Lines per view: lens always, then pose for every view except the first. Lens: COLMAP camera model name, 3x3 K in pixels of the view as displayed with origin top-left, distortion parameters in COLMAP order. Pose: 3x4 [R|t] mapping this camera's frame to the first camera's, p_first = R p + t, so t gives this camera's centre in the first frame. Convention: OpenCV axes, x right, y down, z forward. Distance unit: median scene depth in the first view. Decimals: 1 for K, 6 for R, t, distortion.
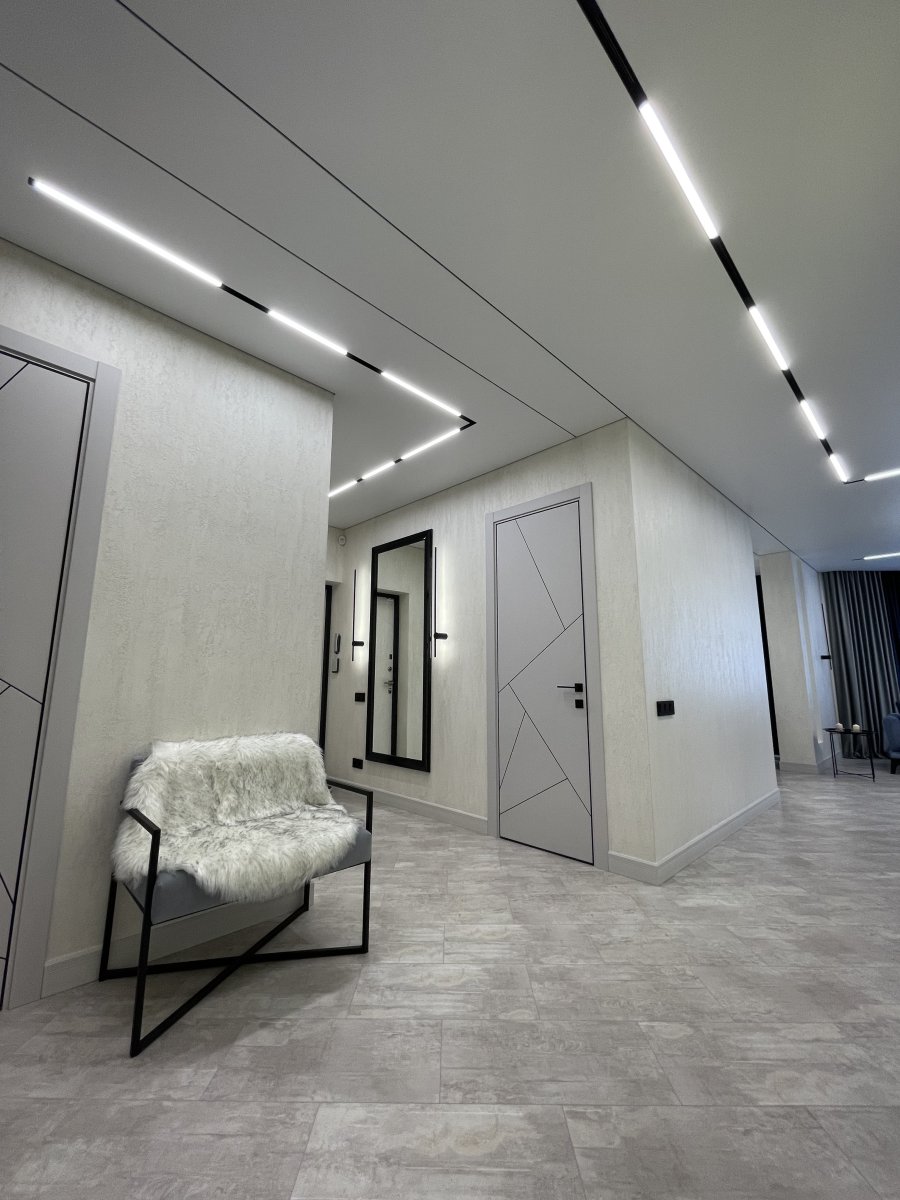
lens RADIAL K [[482.6, 0, 449.5], [0, 482.6, 597.7], [0, 0, 1]] dist [0.000501, 0.000318]
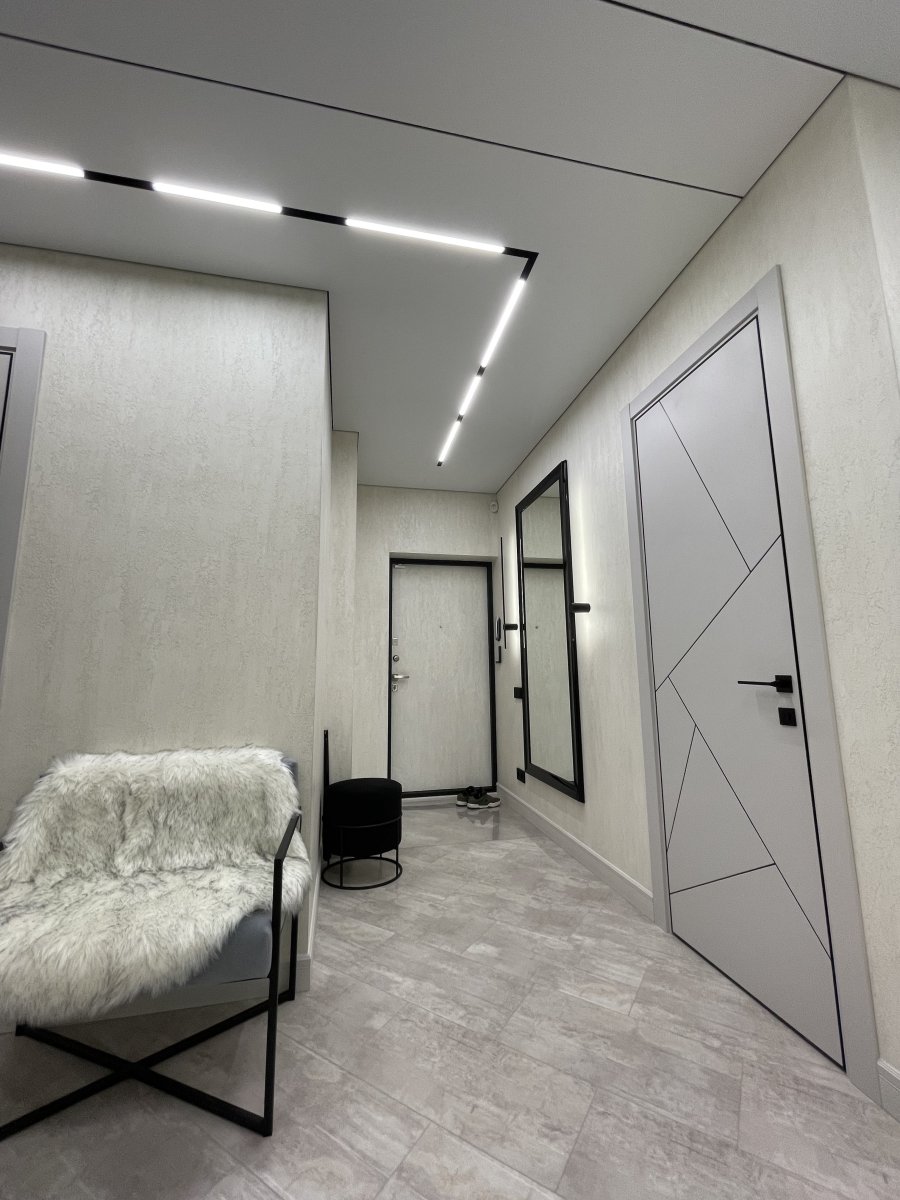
lens RADIAL K [[482.6, 0, 449.5], [0, 482.6, 597.7], [0, 0, 1]] dist [0.000501, 0.000318]
pose [[0.844938, -0.093968, -0.526545, 0.287375], [0.104352, 0.994490, -0.010026, 0.079796], [0.524585, -0.046475, 0.850088, 0.473964]]
